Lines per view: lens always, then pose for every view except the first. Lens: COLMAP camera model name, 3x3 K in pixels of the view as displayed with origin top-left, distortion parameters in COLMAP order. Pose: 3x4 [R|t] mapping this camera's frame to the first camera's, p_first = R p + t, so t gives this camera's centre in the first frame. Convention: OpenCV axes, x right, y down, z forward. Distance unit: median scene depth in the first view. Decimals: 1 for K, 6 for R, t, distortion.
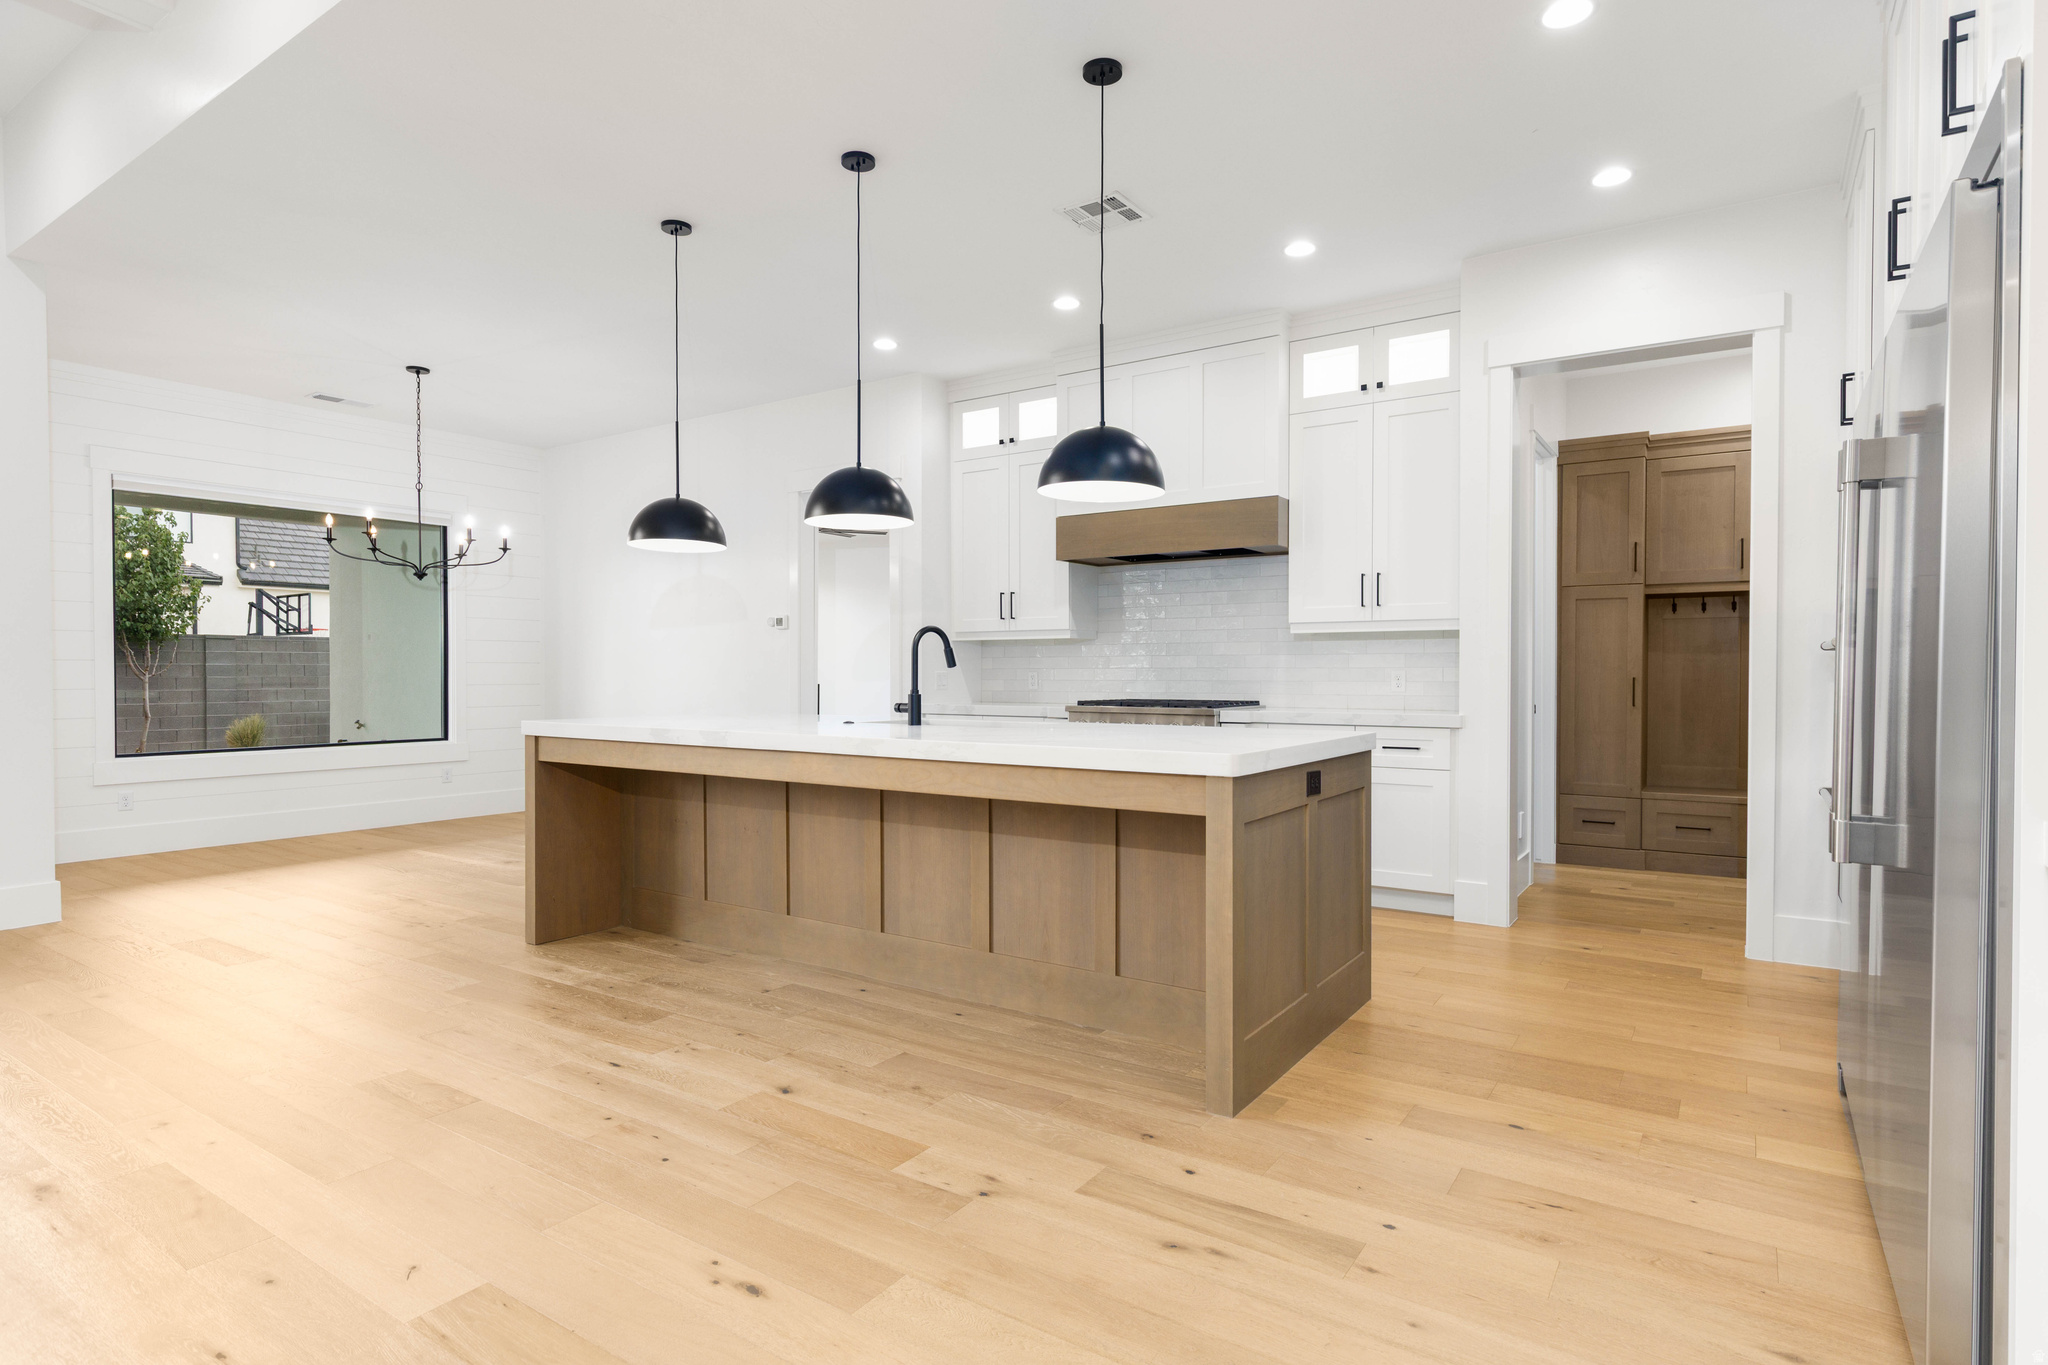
lens RADIAL K [[1070.6, 0, 1024.0], [0, 1070.6, 682.5], [0, 0, 1]] dist [0.001406, 0.000184]
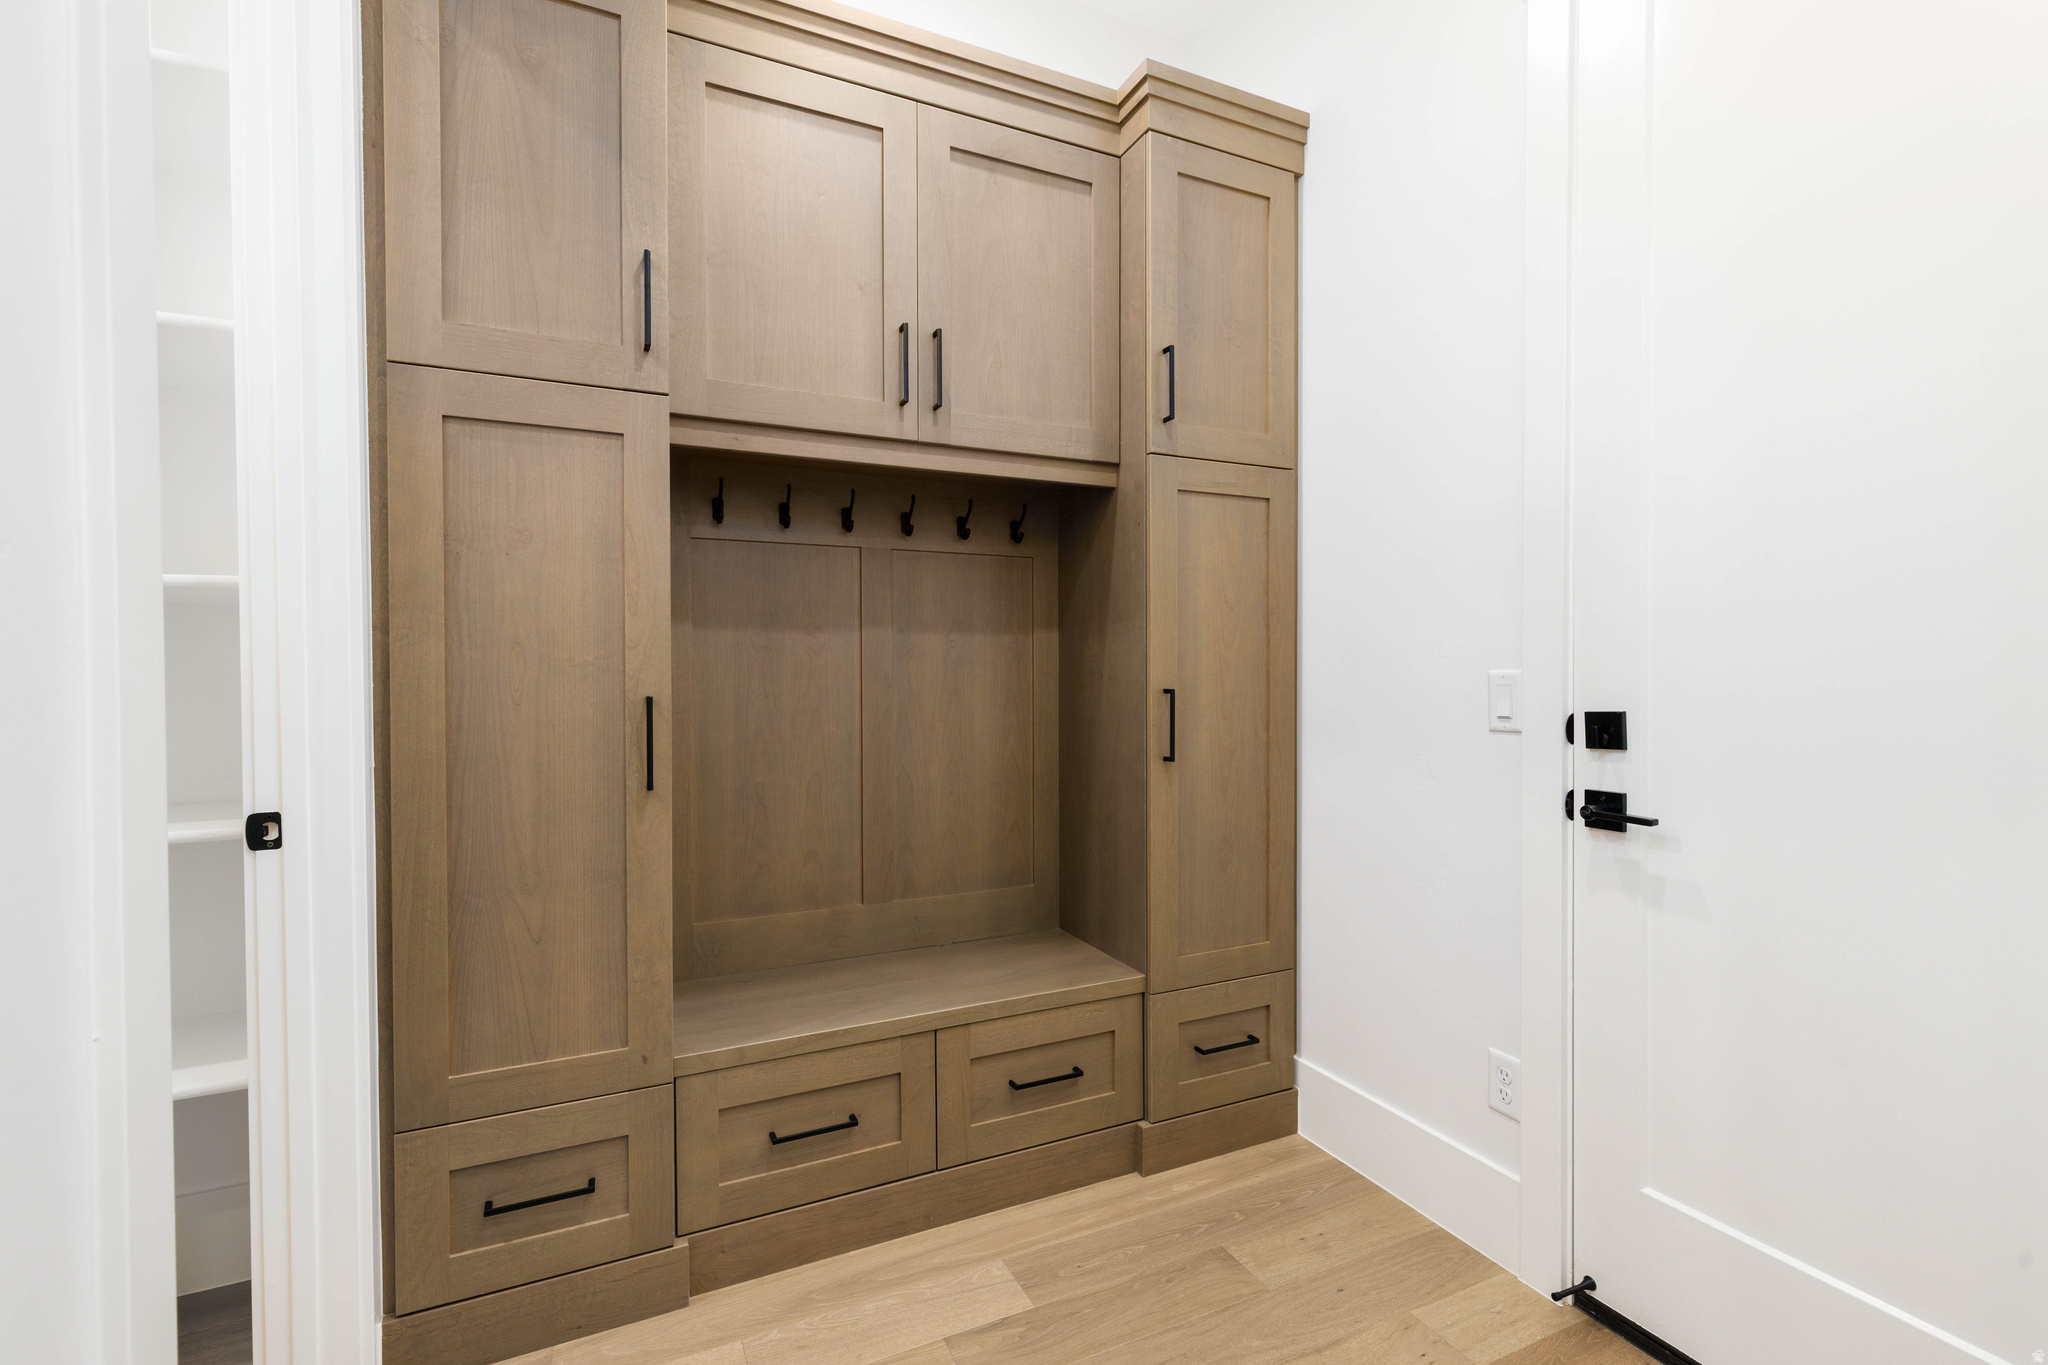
lens RADIAL K [[912.1, 0, 1040.1], [0, 912.1, 686.6], [0, 0, 1]] dist [0.002667, 0.000081]
pose [[0.495323, -0.015311, 0.868574, 0.388471], [0.013589, 0.999859, 0.009876, -0.007891], [-0.868602, 0.006911, 0.495461, 0.754756]]
